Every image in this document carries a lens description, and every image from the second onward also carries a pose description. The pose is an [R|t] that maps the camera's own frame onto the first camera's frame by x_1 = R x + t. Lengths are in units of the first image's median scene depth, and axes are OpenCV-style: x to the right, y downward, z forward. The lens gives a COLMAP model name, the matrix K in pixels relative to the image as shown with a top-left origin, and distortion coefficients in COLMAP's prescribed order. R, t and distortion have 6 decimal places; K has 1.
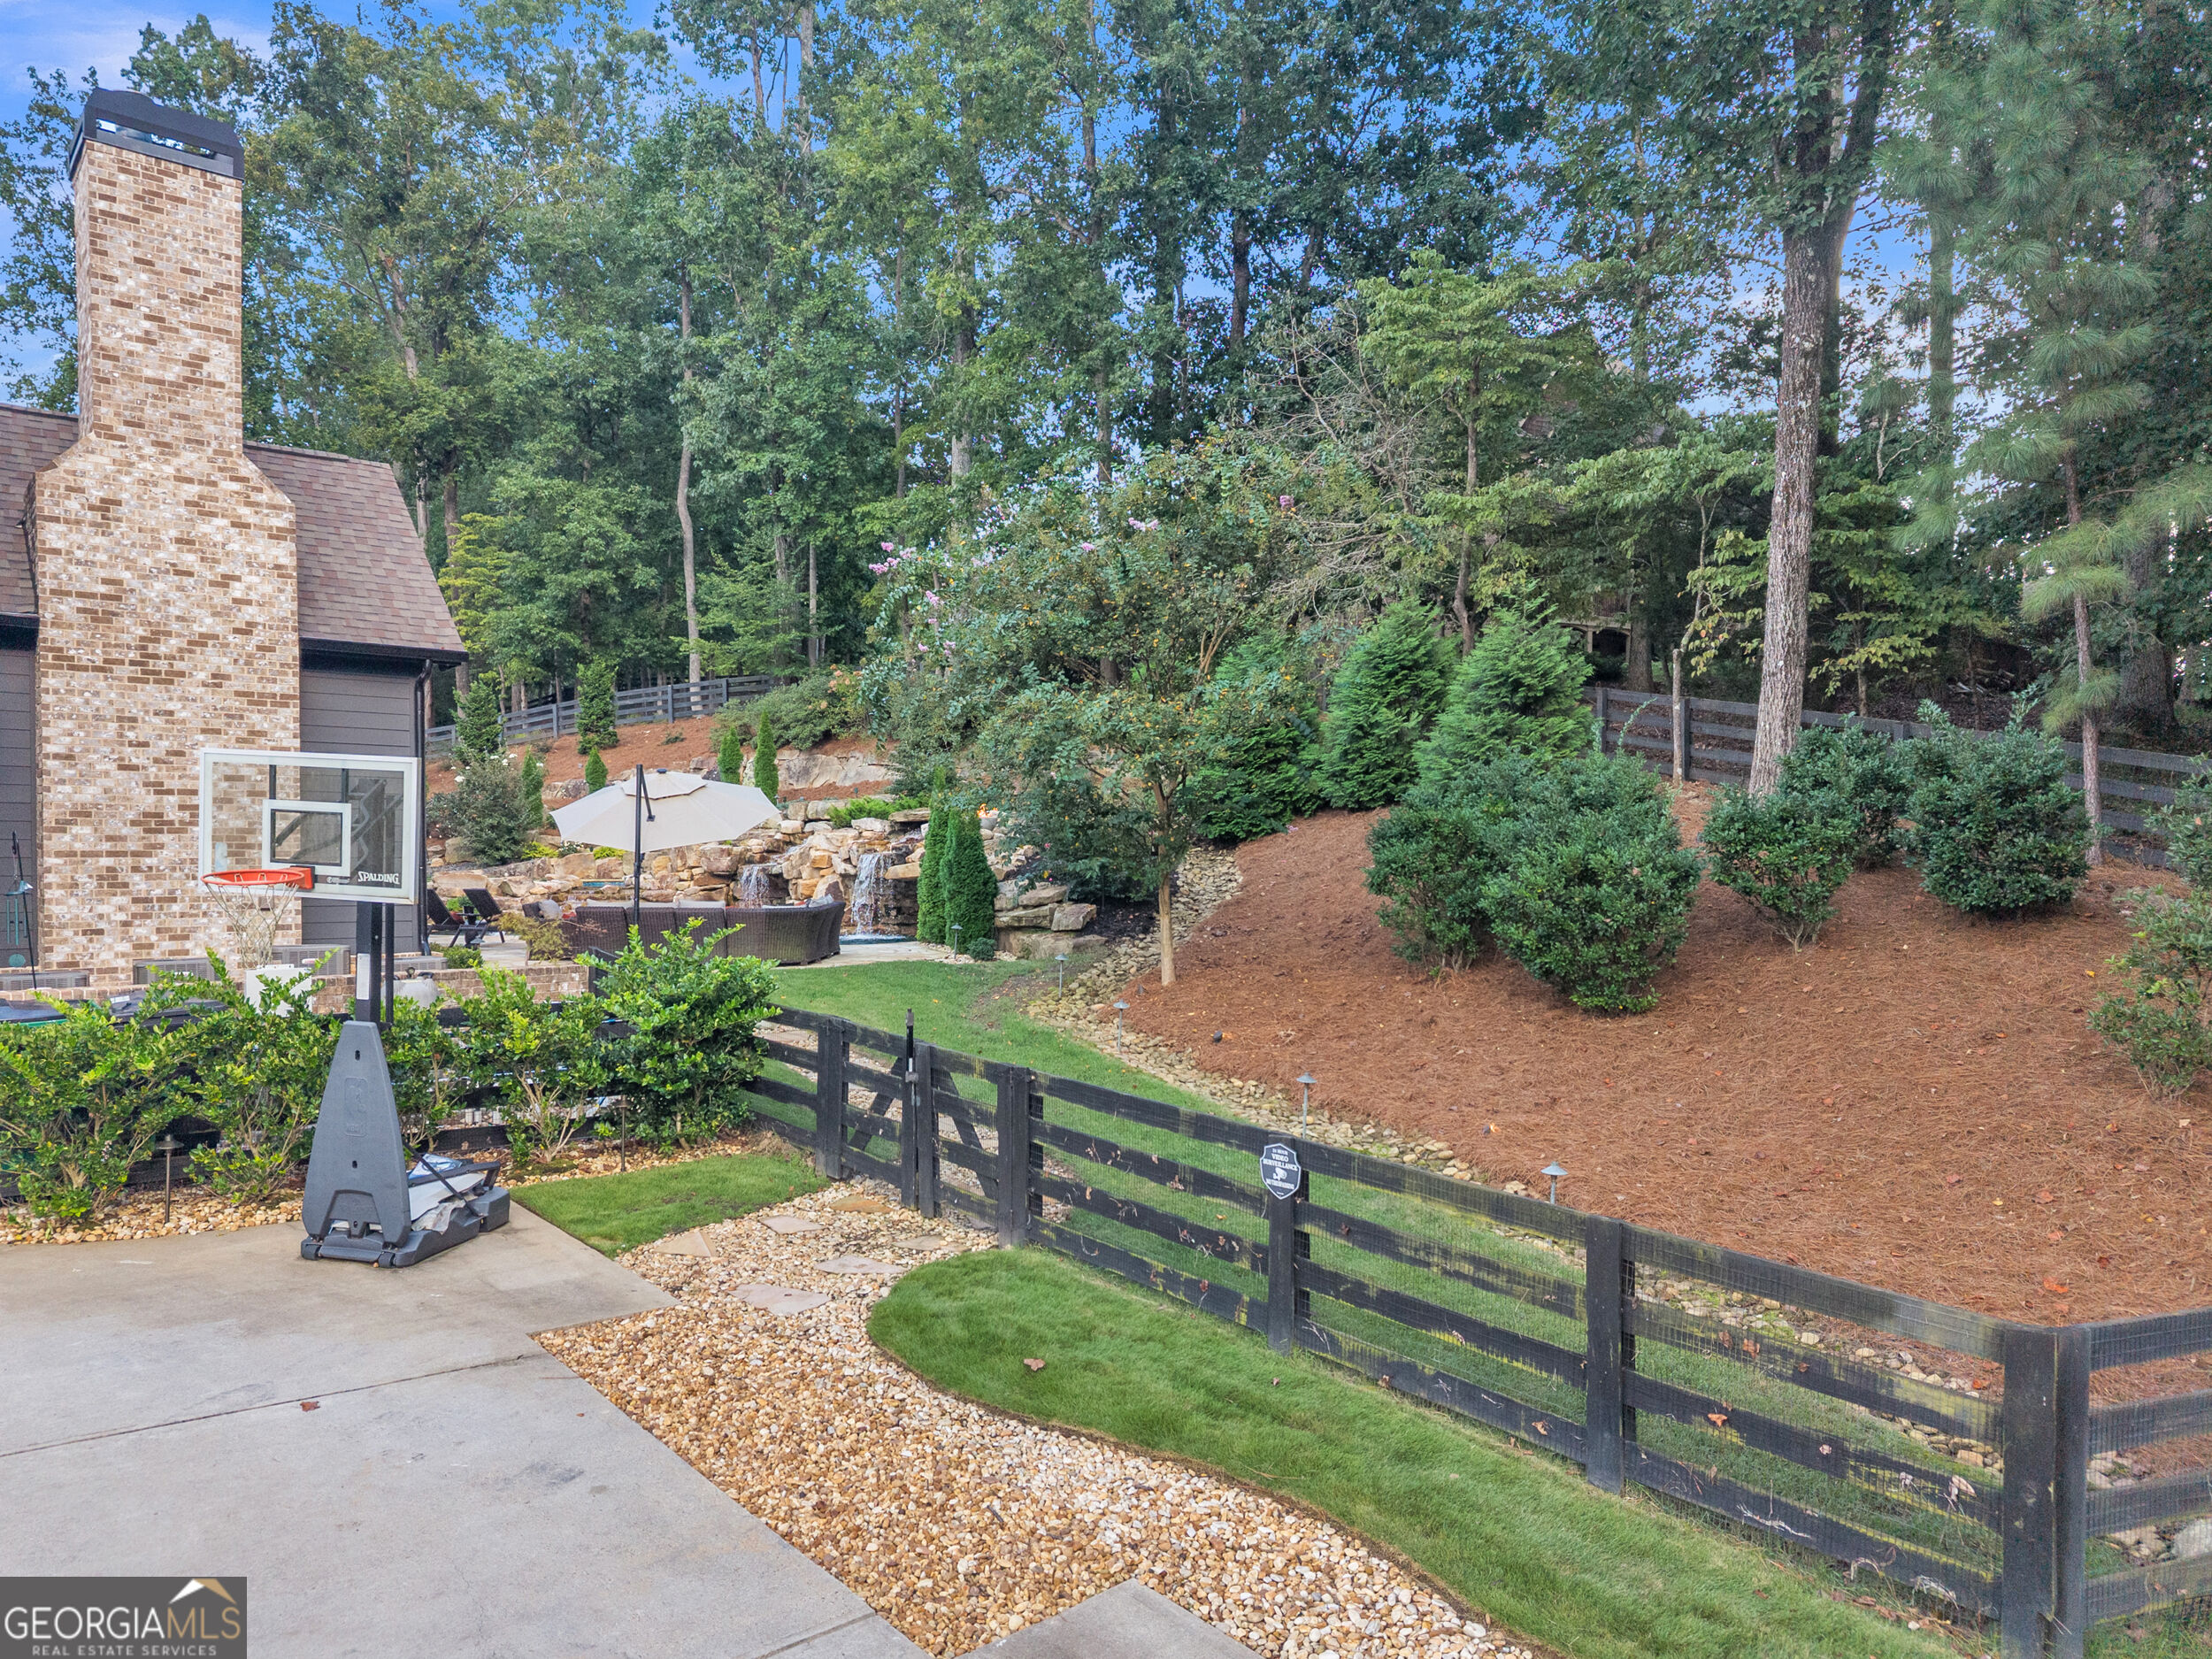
lens RADIAL K [[1540.2, 0, 1139.1], [0, 1540.2, 899.5], [0, 0, 1]] dist [0.036075, -0.038708]
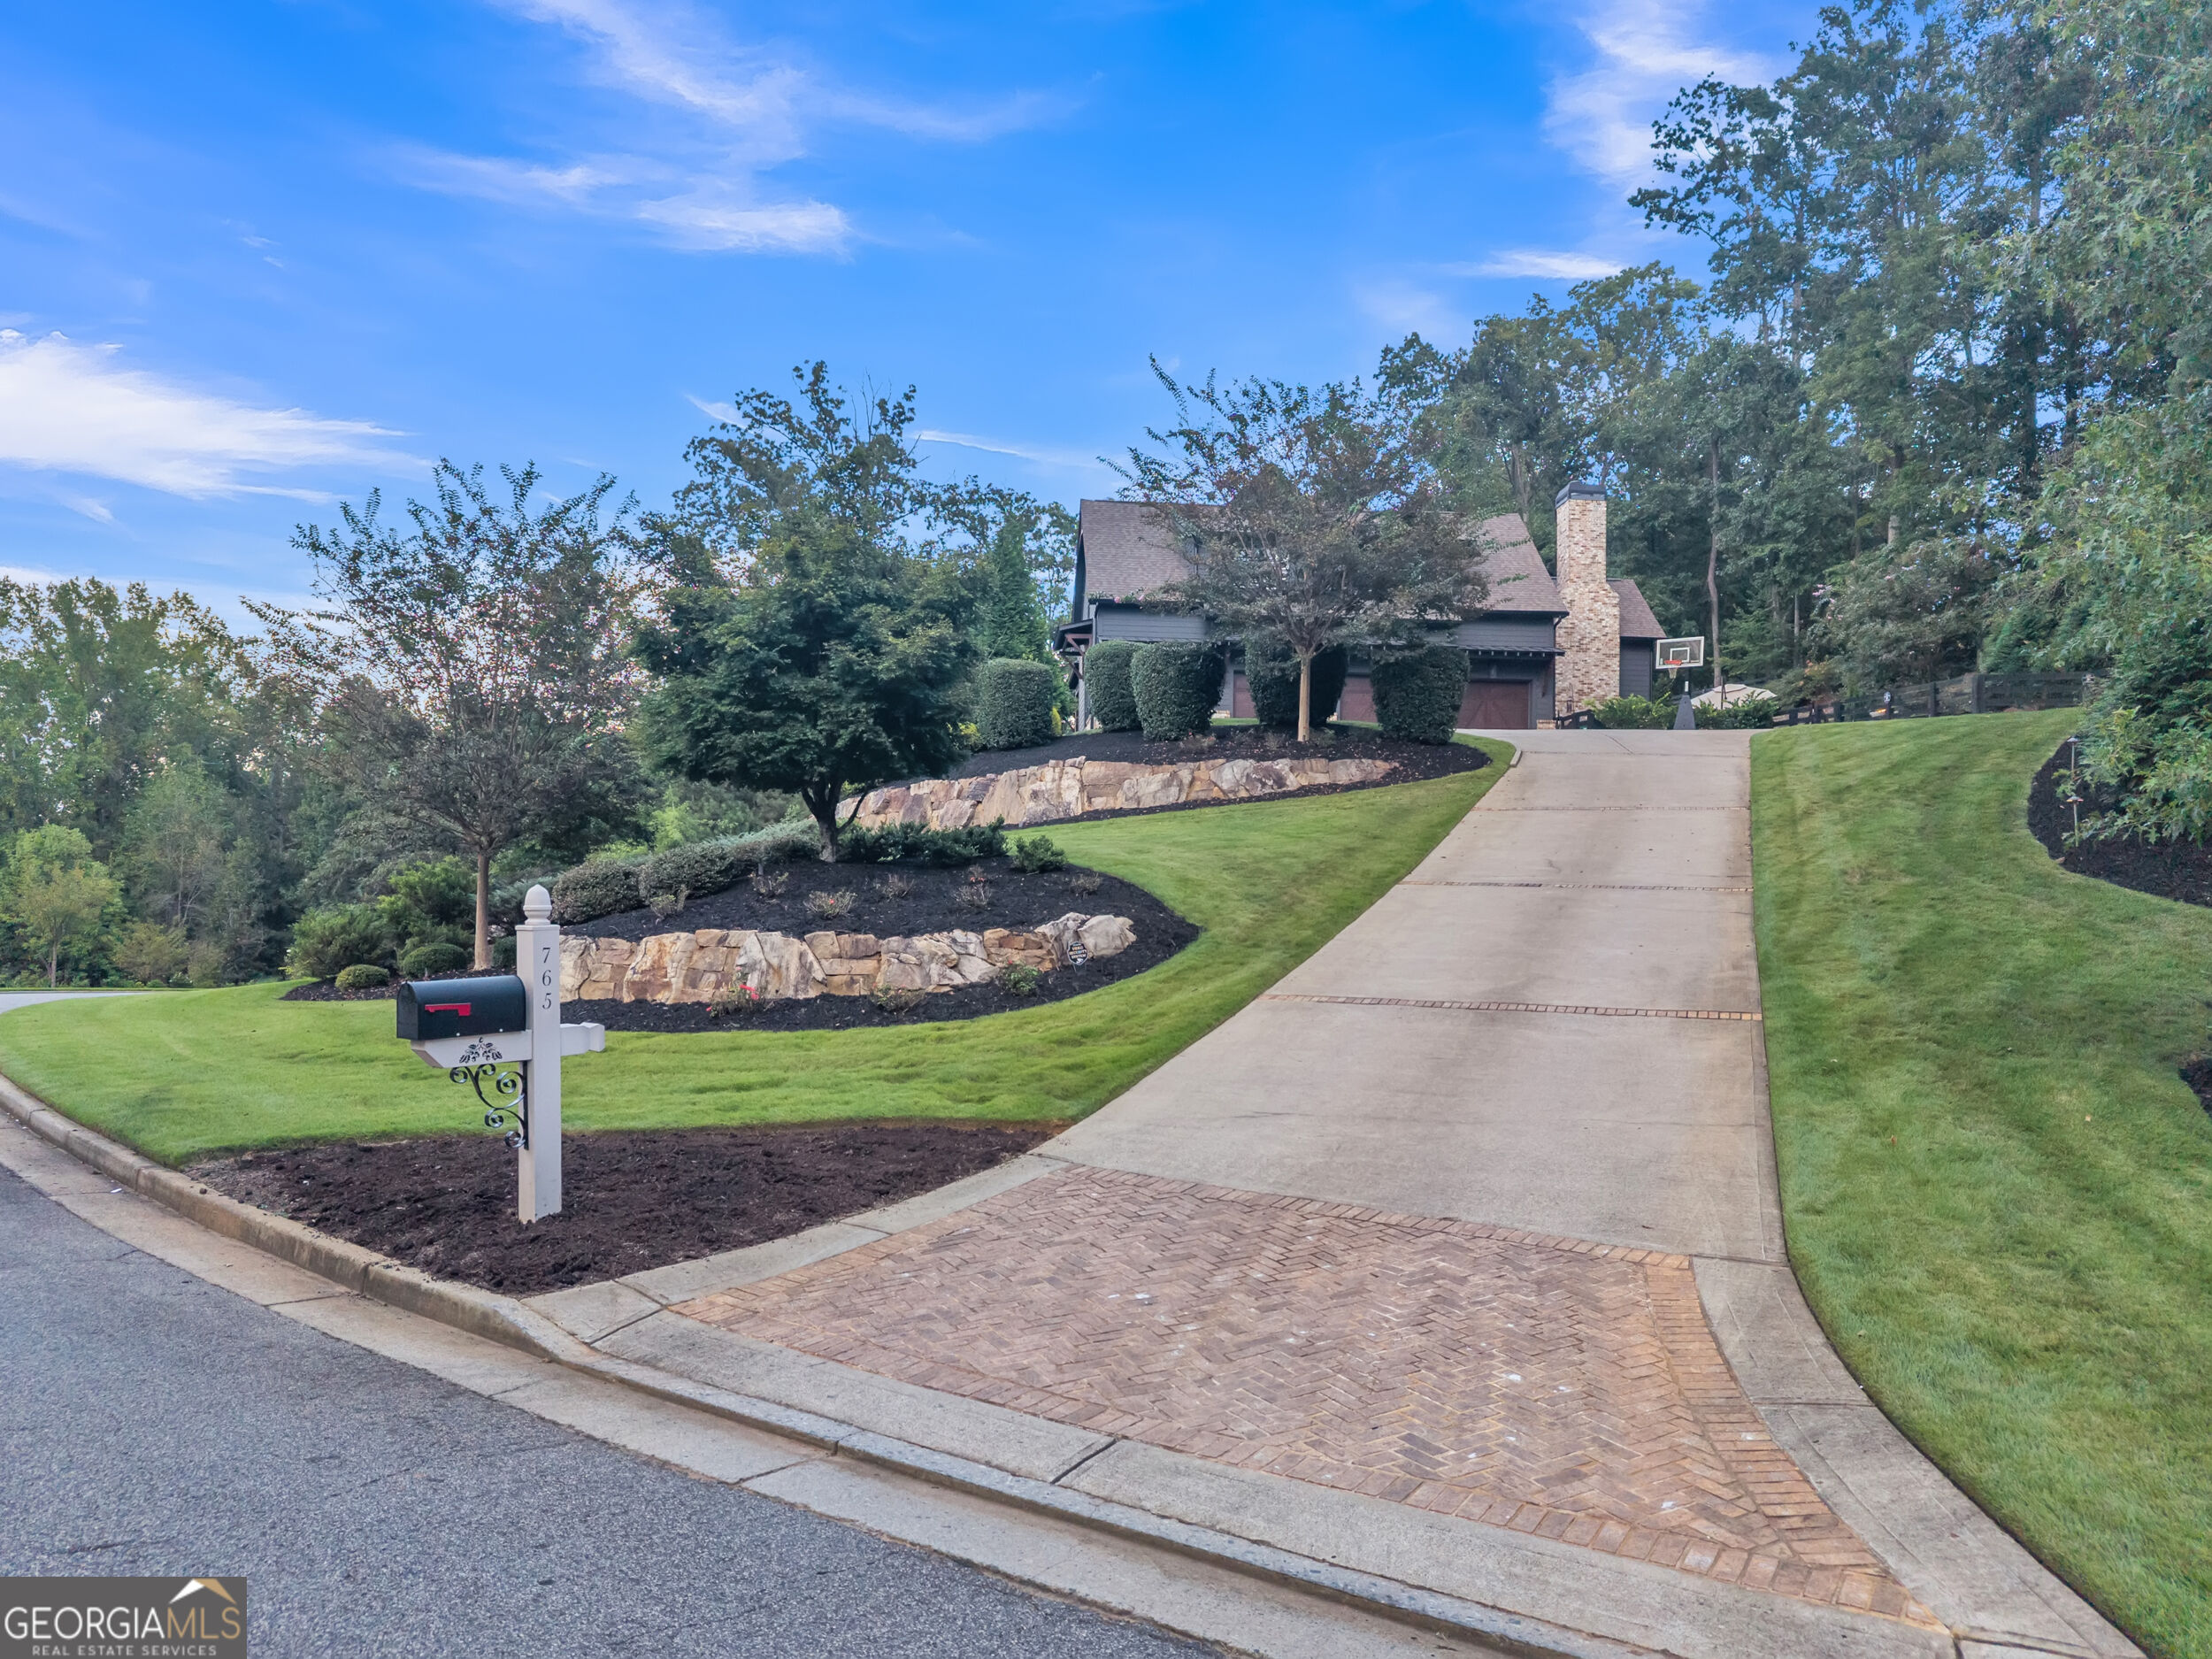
lens RADIAL K [[1540.2, 0, 1097.6], [0, 1540.2, 873.7], [0, 0, 1]] dist [0.036075, -0.038708]
pose [[0.804071, -0.009654, -0.594455, 0.229115], [-0.030675, 0.997863, -0.057697, 0.251777], [0.593742, 0.064627, 0.802056, -1.017573]]
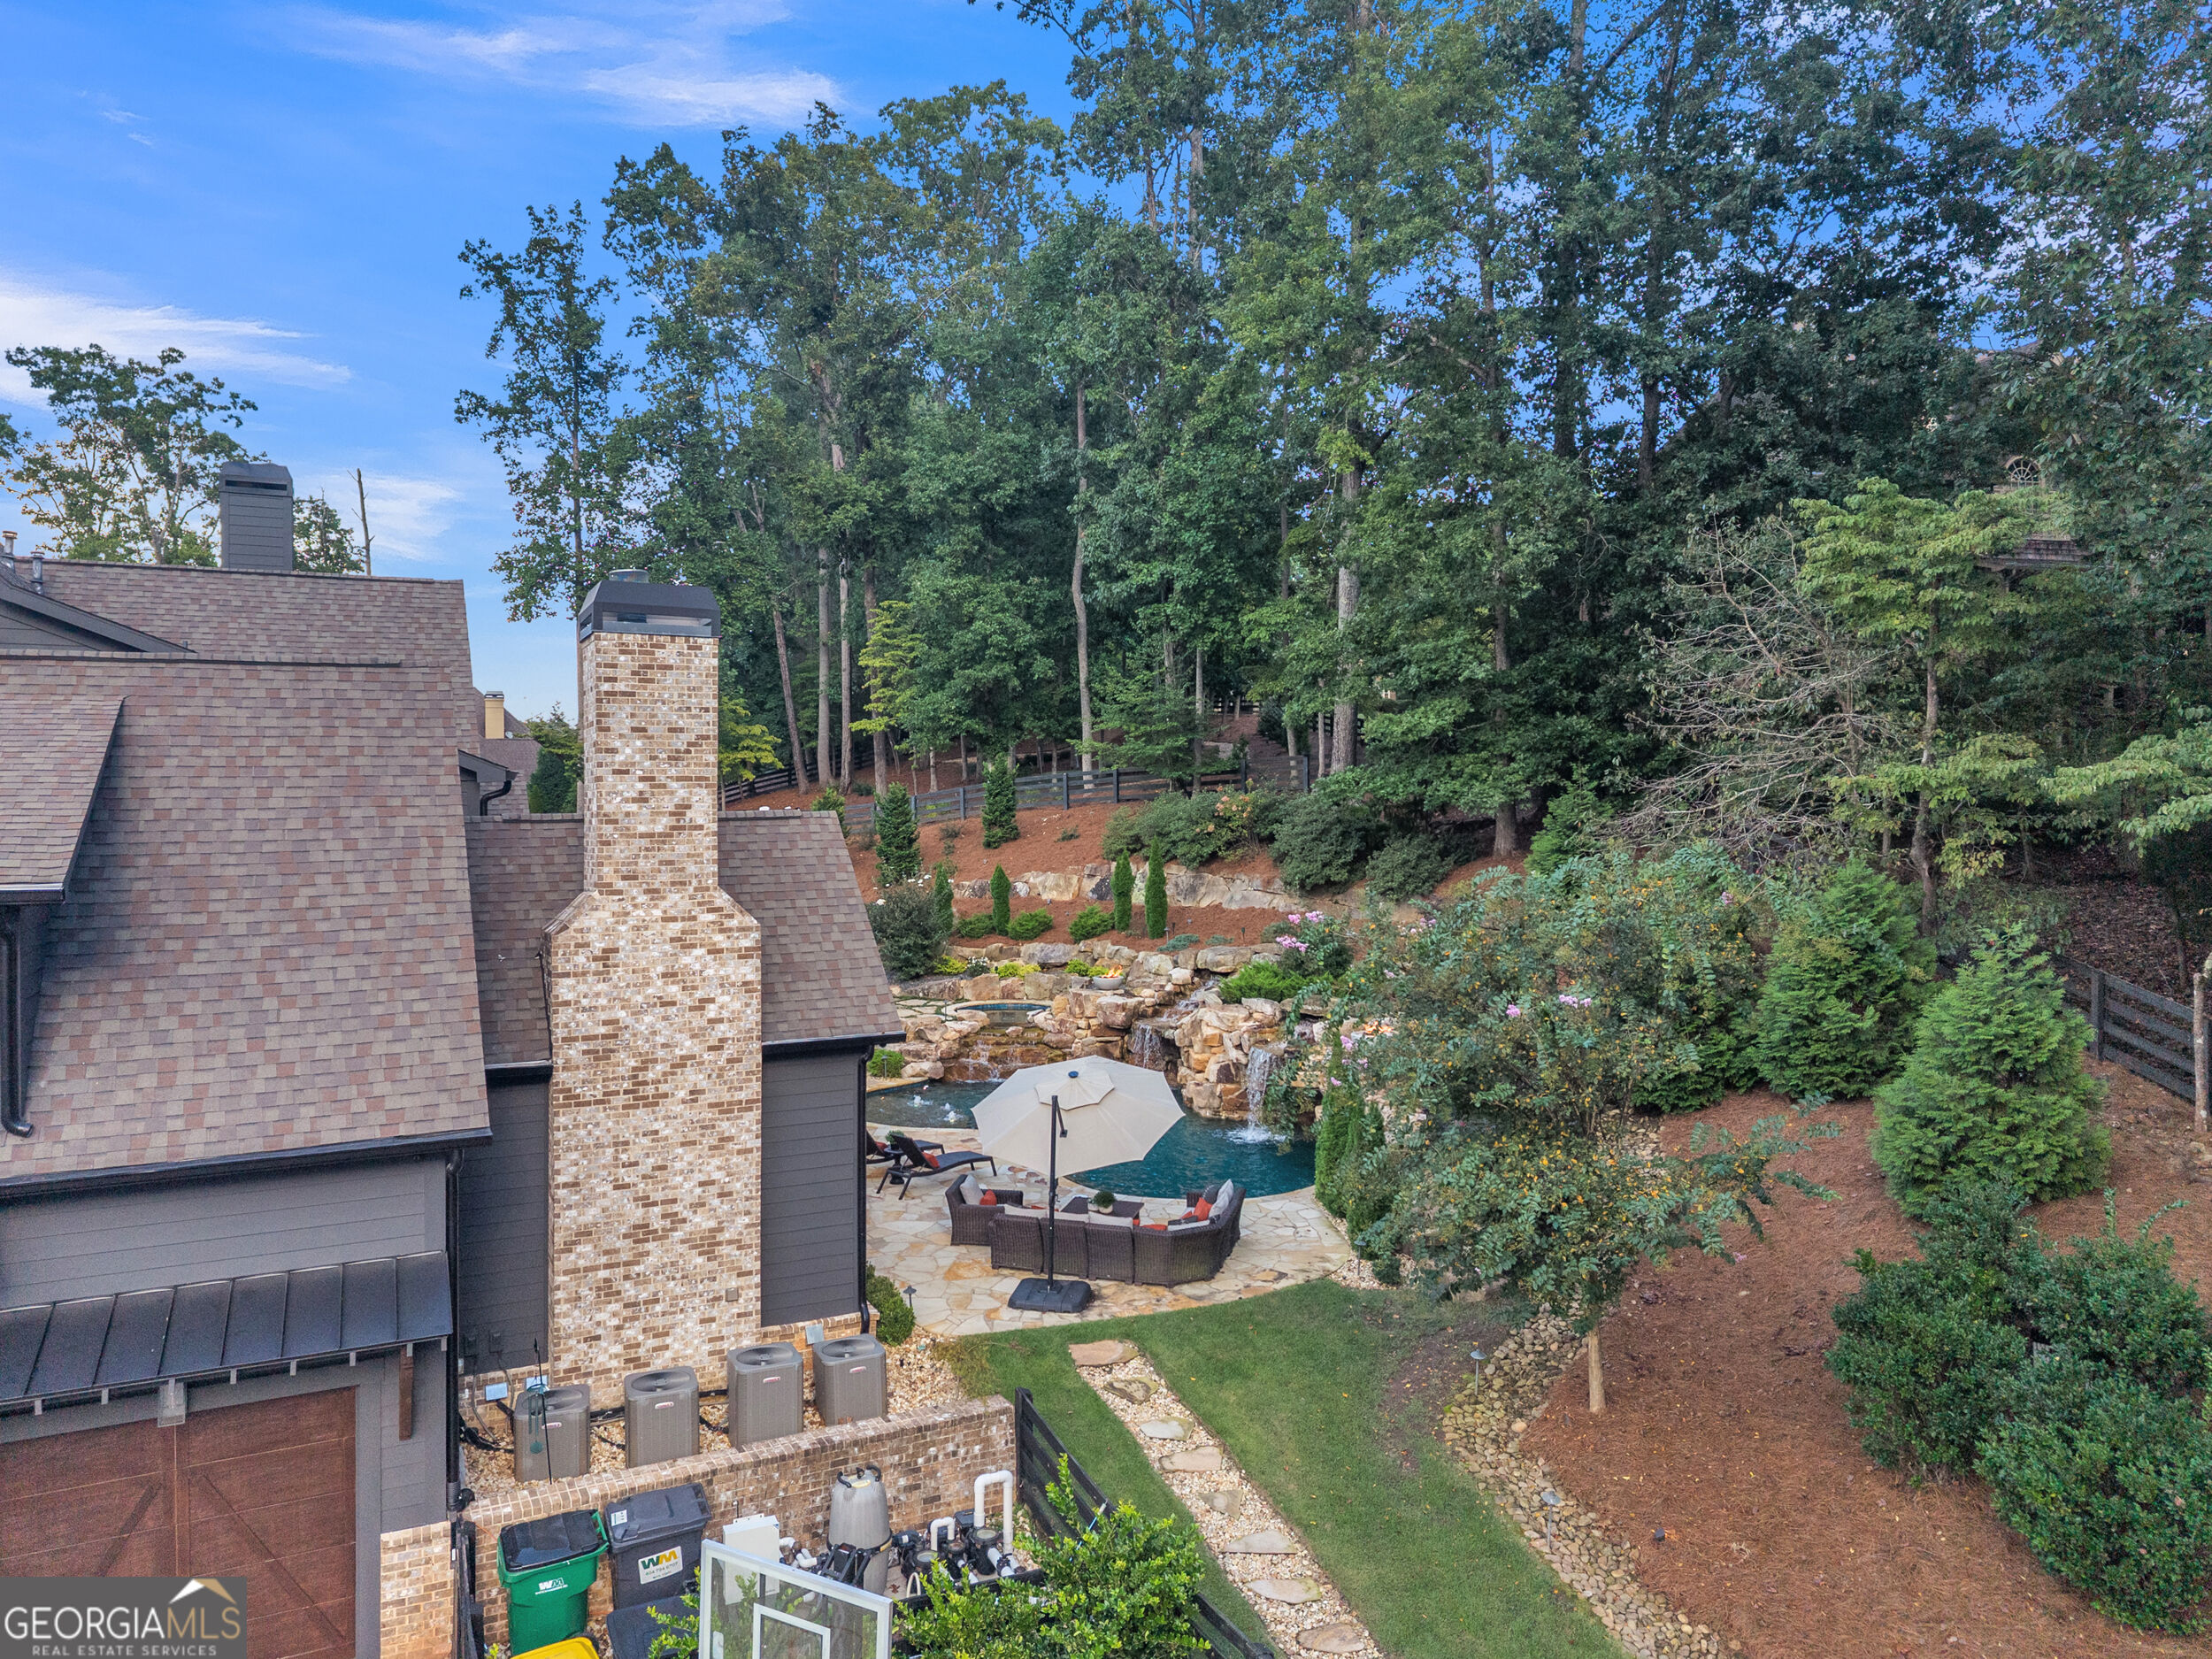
lens RADIAL K [[1540.2, 0, 1122.3], [0, 1540.2, 800.7], [0, 0, 1]] dist [0.036075, -0.038708]
pose [[0.968956, -0.000752, -0.247232, -0.013680], [-0.003451, 0.999857, -0.016566, -0.149456], [0.247209, 0.016905, 0.968815, 0.005763]]
